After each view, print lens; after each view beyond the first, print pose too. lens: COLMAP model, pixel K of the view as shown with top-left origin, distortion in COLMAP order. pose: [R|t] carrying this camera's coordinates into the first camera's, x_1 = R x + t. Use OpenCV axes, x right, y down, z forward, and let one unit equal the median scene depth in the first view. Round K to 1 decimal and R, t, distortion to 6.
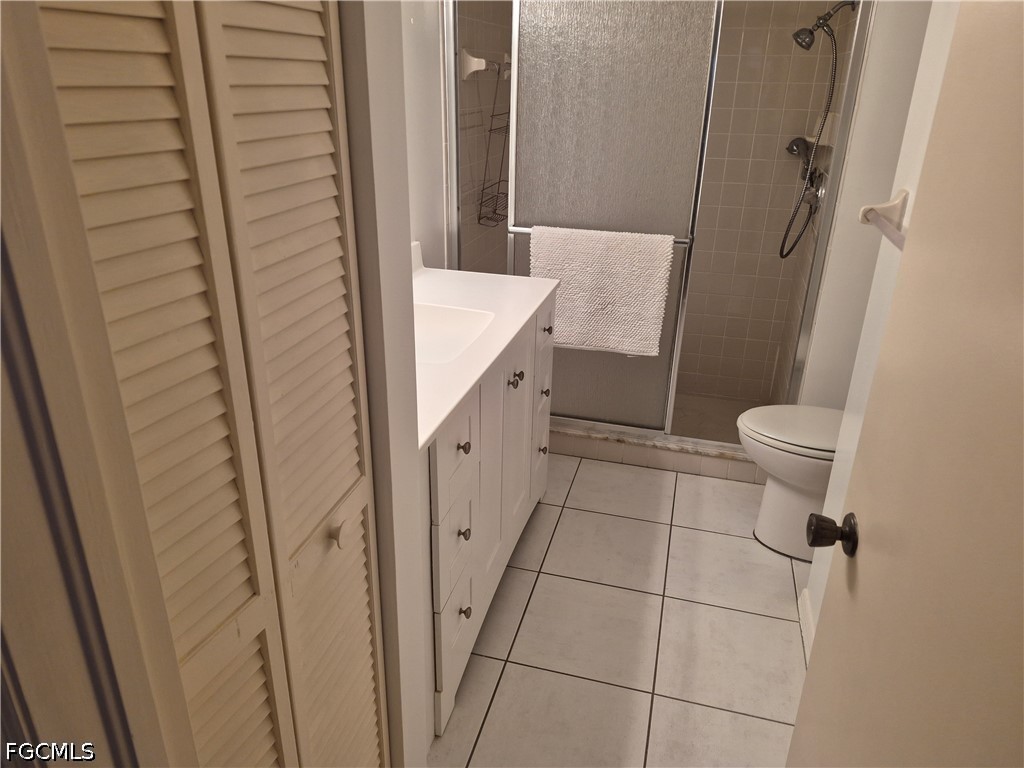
lens RADIAL K [[707.0, 0, 498.8], [0, 707.0, 385.6], [0, 0, 1]] dist [0.078396, -0.082631]
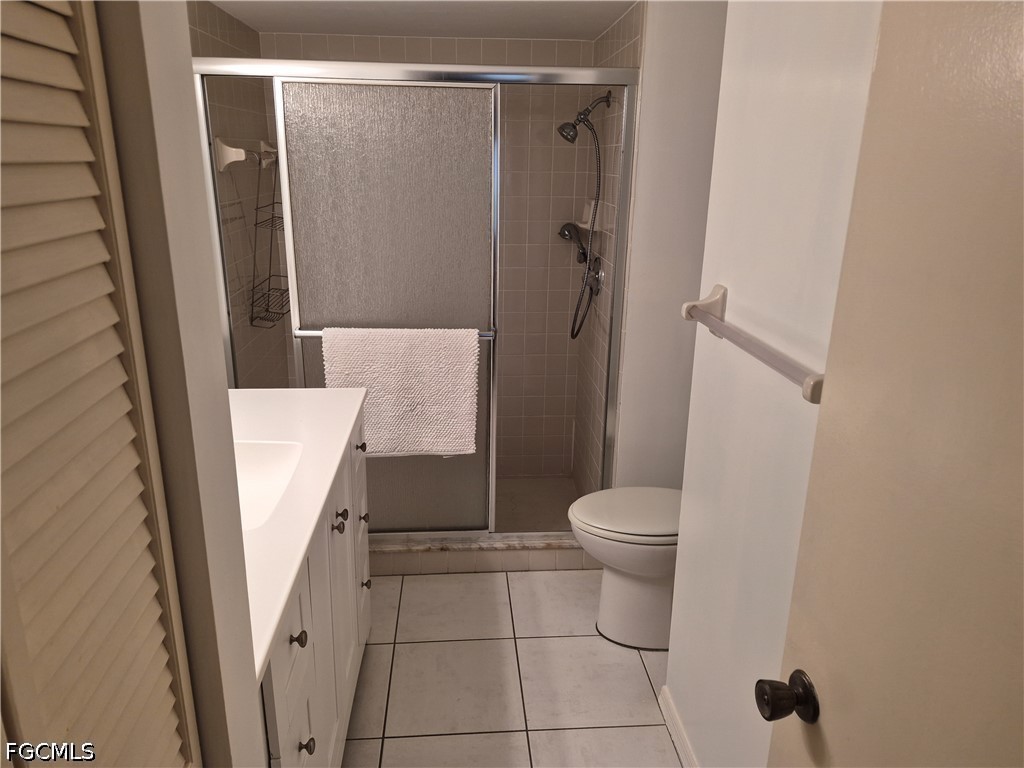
lens RADIAL K [[709.1, 0, 492.8], [0, 709.1, 375.7], [0, 0, 1]] dist [0.178668, -0.374678]
pose [[0.942317, -0.102423, 0.318667, -0.043892], [0.135333, 0.987330, -0.082849, -0.062545], [-0.306144, 0.121197, 0.944239, 0.092338]]
